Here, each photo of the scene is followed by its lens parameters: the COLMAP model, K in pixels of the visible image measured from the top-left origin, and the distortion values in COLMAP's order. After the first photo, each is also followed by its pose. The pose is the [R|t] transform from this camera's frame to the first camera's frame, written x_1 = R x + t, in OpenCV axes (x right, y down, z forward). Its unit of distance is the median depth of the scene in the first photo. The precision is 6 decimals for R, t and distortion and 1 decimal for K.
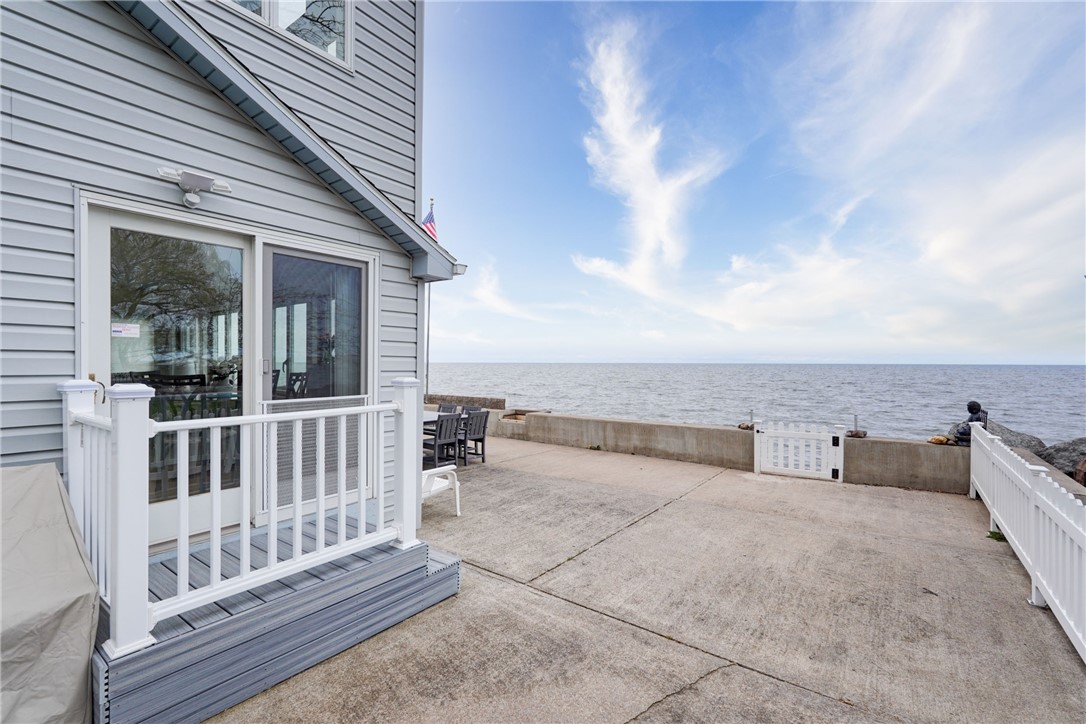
lens RADIAL K [[494.4, 0, 540.5], [0, 494.4, 361.6], [0, 0, 1]] dist [-0.015630, 0.006600]
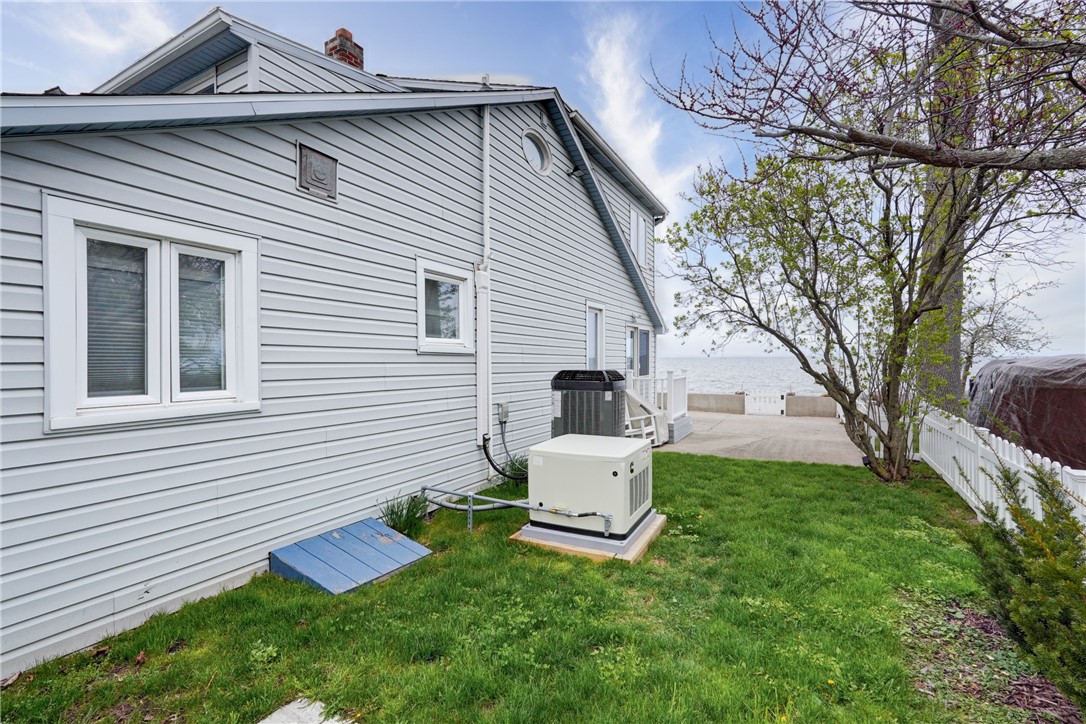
lens RADIAL K [[494.4, 0, 542.1], [0, 494.4, 366.9], [0, 0, 1]] dist [-0.015630, 0.006600]
pose [[0.989350, -0.017447, 0.144504, -0.595797], [0.015446, 0.999769, 0.014961, -0.015897], [-0.144732, -0.012570, 0.989391, -0.780580]]
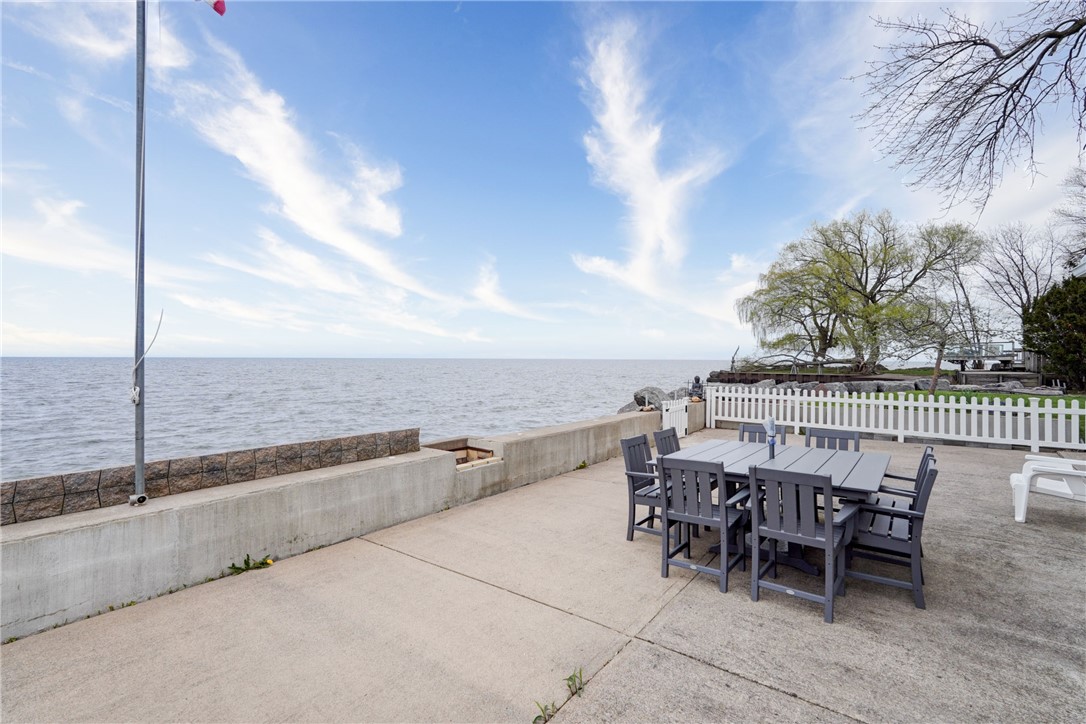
lens RADIAL K [[494.4, 0, 543.6], [0, 494.4, 358.6], [0, 0, 1]] dist [-0.015630, 0.006600]
pose [[0.024420, -0.002036, 0.999700, -0.663691], [-0.005083, 0.999985, 0.002161, 0.009730], [-0.999689, -0.005134, 0.024410, 1.071488]]
